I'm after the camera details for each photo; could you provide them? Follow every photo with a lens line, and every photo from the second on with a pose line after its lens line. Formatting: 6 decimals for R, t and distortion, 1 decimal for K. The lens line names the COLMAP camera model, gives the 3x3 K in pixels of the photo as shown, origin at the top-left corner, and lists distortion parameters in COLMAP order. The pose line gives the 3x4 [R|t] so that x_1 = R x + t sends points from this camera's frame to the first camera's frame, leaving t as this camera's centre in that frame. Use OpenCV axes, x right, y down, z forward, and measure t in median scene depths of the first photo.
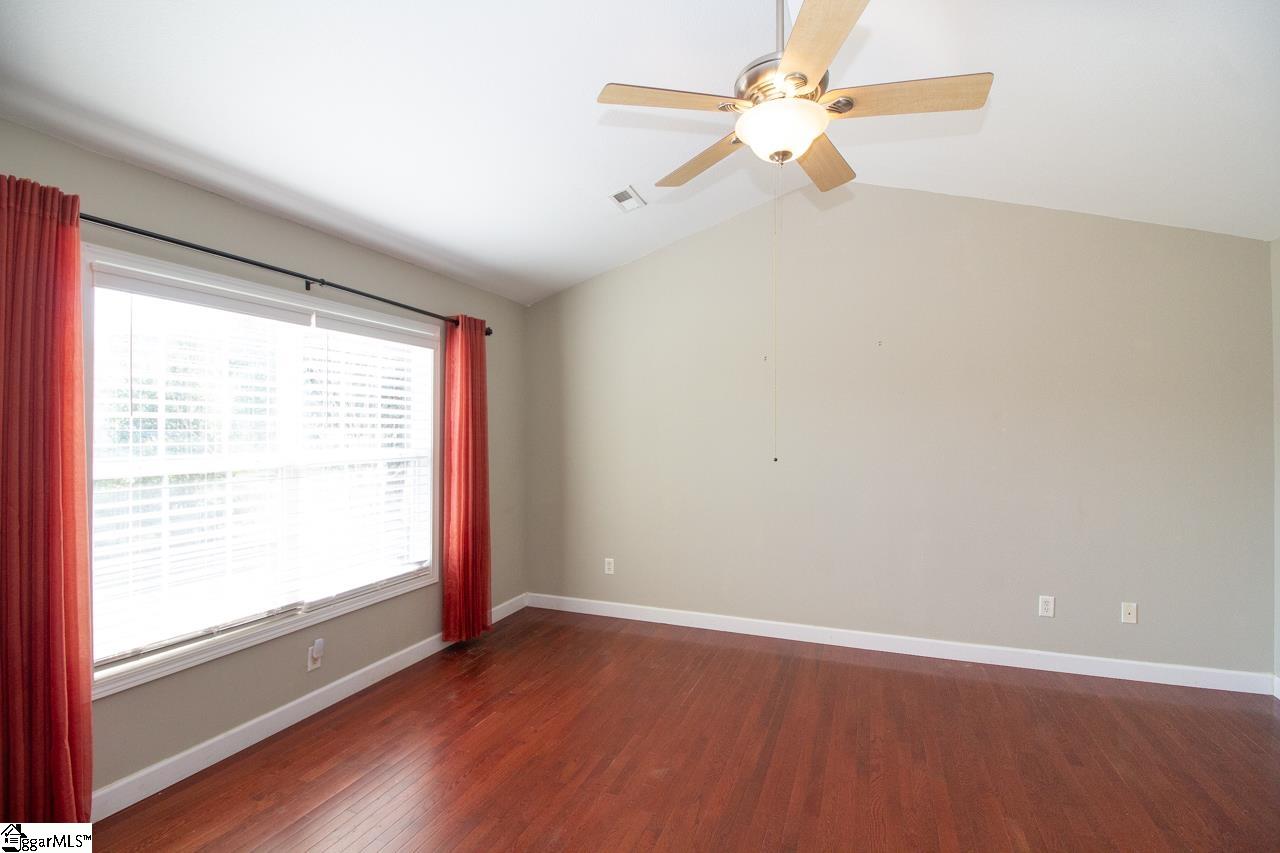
lens RADIAL K [[598.6, 0, 642.1], [0, 598.6, 429.6], [0, 0, 1]] dist [-0.002032, -0.011723]
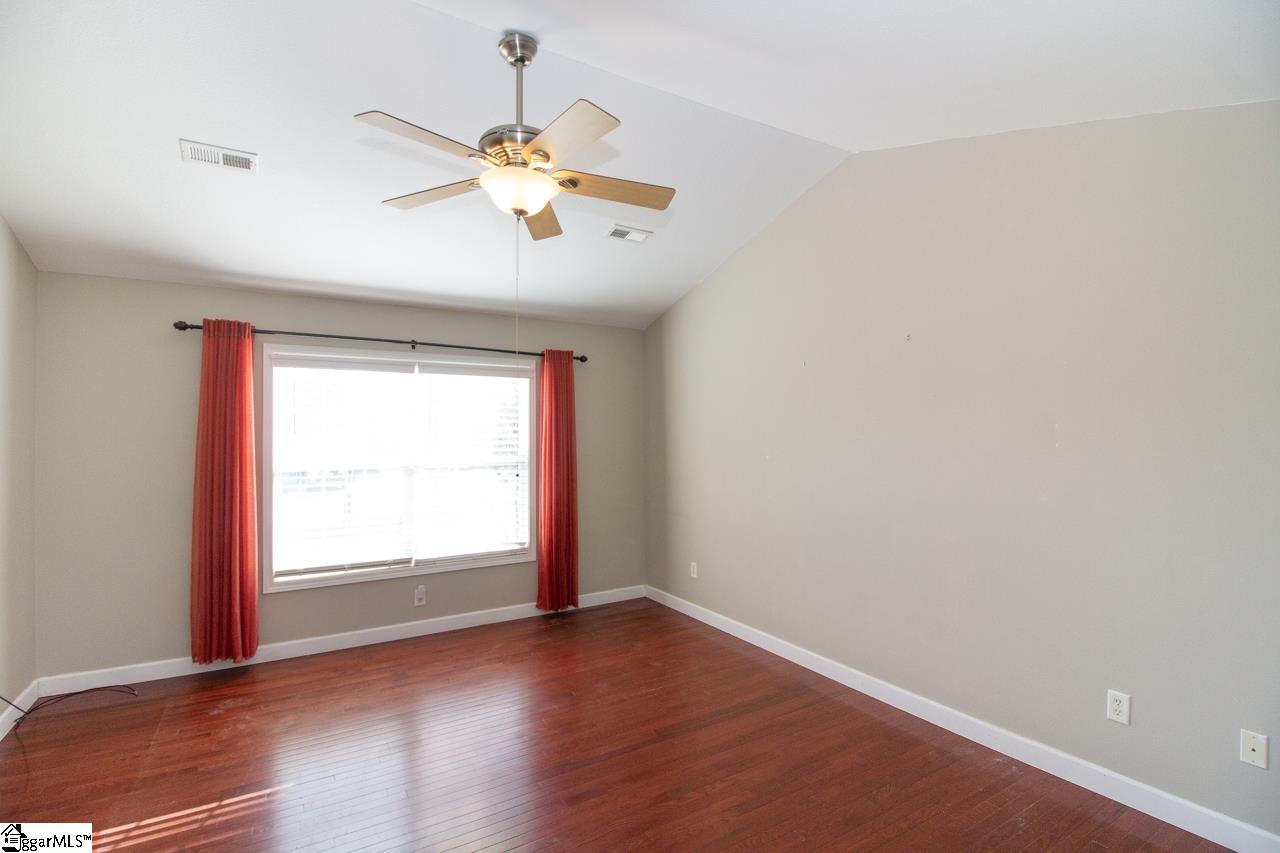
lens RADIAL K [[598.6, 0, 642.1], [0, 598.6, 429.6], [0, 0, 1]] dist [-0.002032, -0.011723]
pose [[0.791970, -0.008830, -0.610496, 0.650513], [0.005972, 0.999960, -0.006716, -0.015708], [0.610531, 0.001673, 0.791991, 0.136389]]
